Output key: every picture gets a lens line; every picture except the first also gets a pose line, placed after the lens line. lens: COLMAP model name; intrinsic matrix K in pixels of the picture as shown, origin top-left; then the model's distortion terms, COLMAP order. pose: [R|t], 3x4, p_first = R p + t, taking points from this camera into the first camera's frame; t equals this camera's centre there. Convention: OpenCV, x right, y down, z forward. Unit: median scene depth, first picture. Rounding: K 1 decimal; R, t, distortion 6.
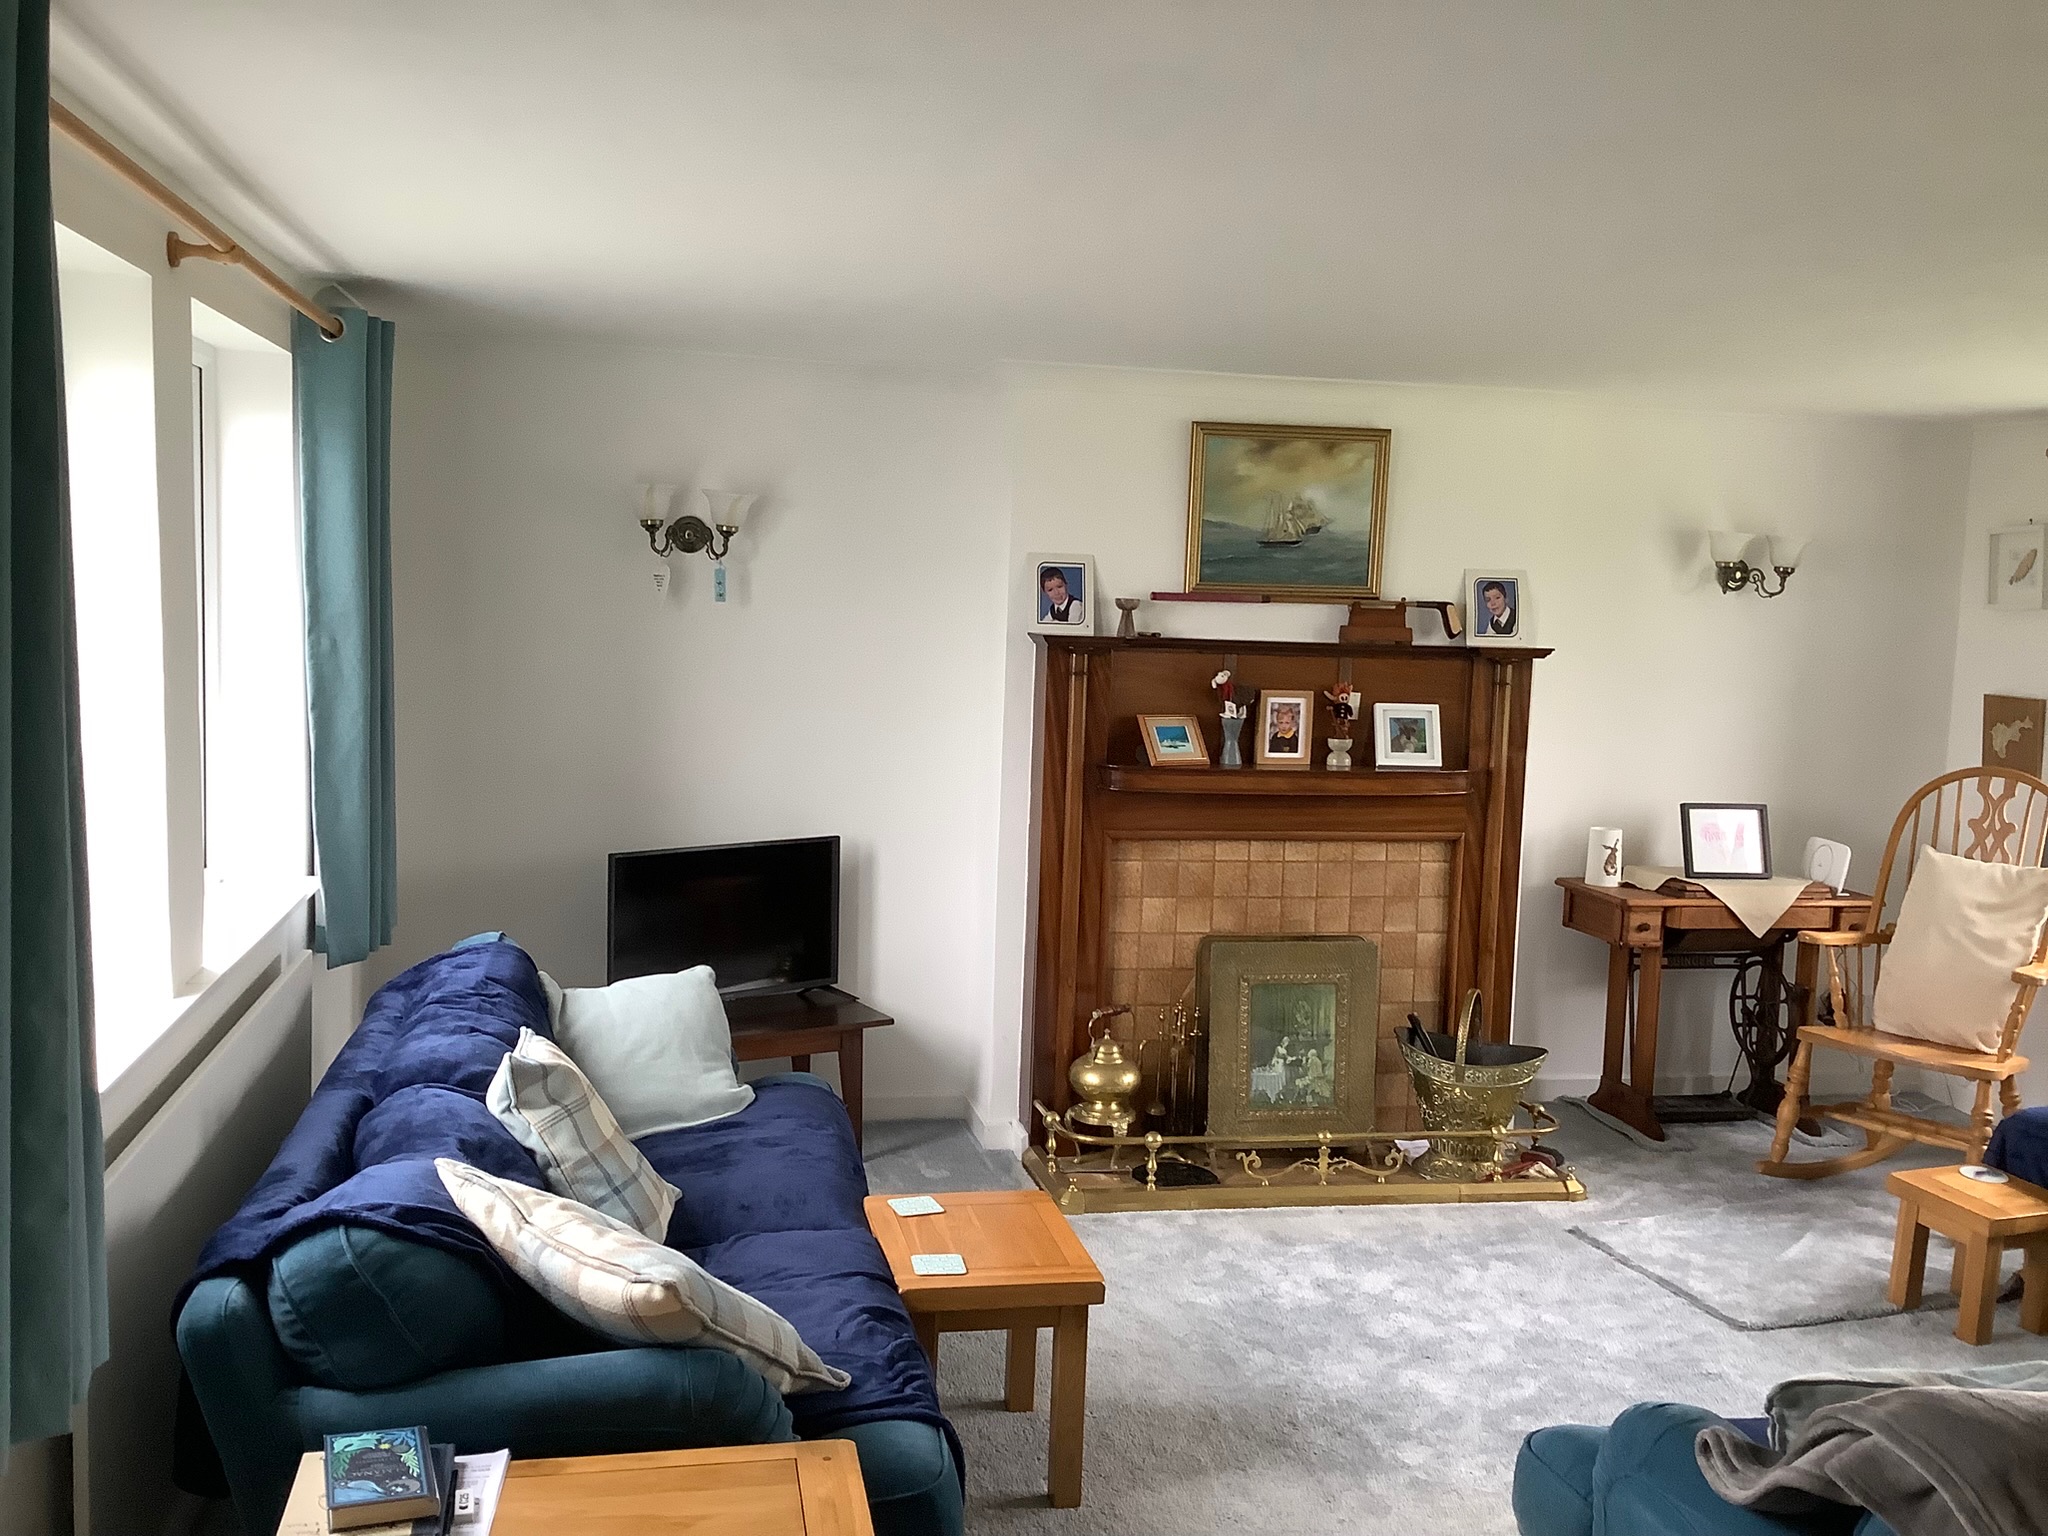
lens RADIAL K [[1838.7, 0, 1012.9], [0, 1838.7, 766.3], [0, 0, 1]] dist [-0.003895, -0.043419]
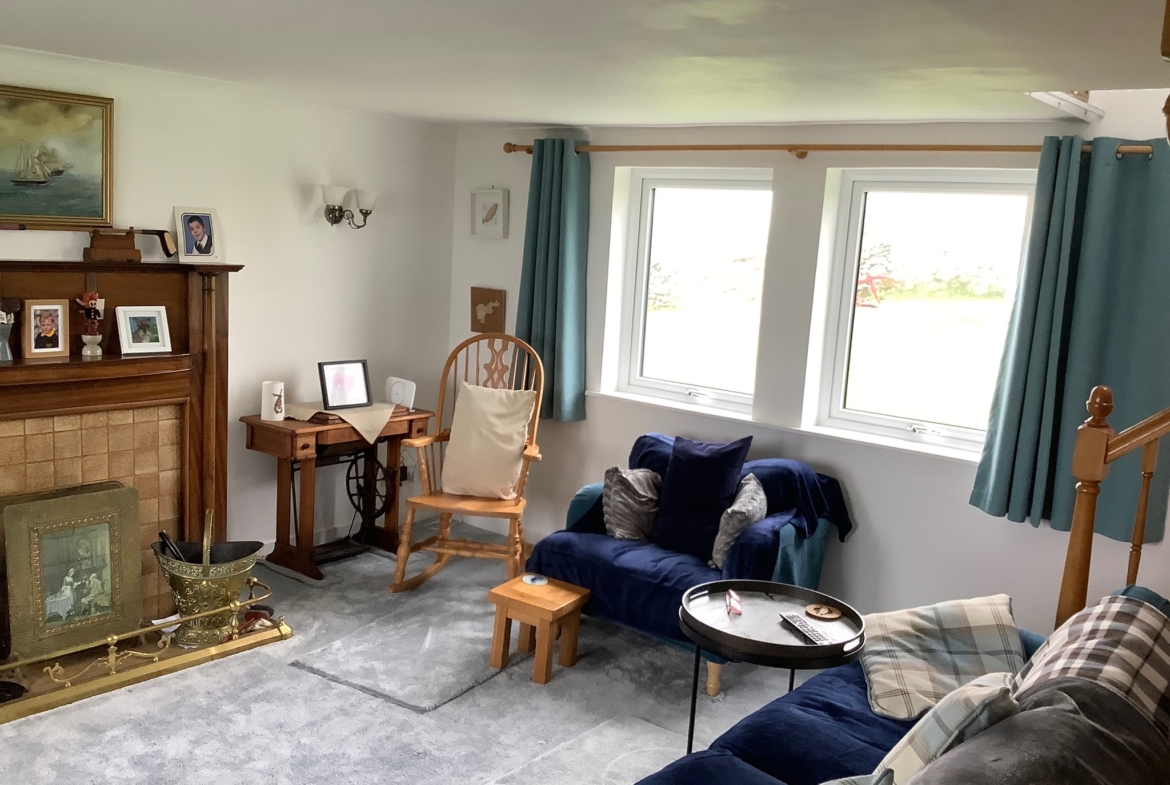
lens RADIAL K [[1039.2, 0, 592.6], [0, 1039.2, 393.7], [0, 0, 1]] dist [0.009231, -0.077095]
pose [[0.756919, -0.082480, 0.648283, -0.035179], [0.026691, 0.995077, 0.095438, -0.034054], [-0.652964, -0.054935, 0.755394, 0.200711]]
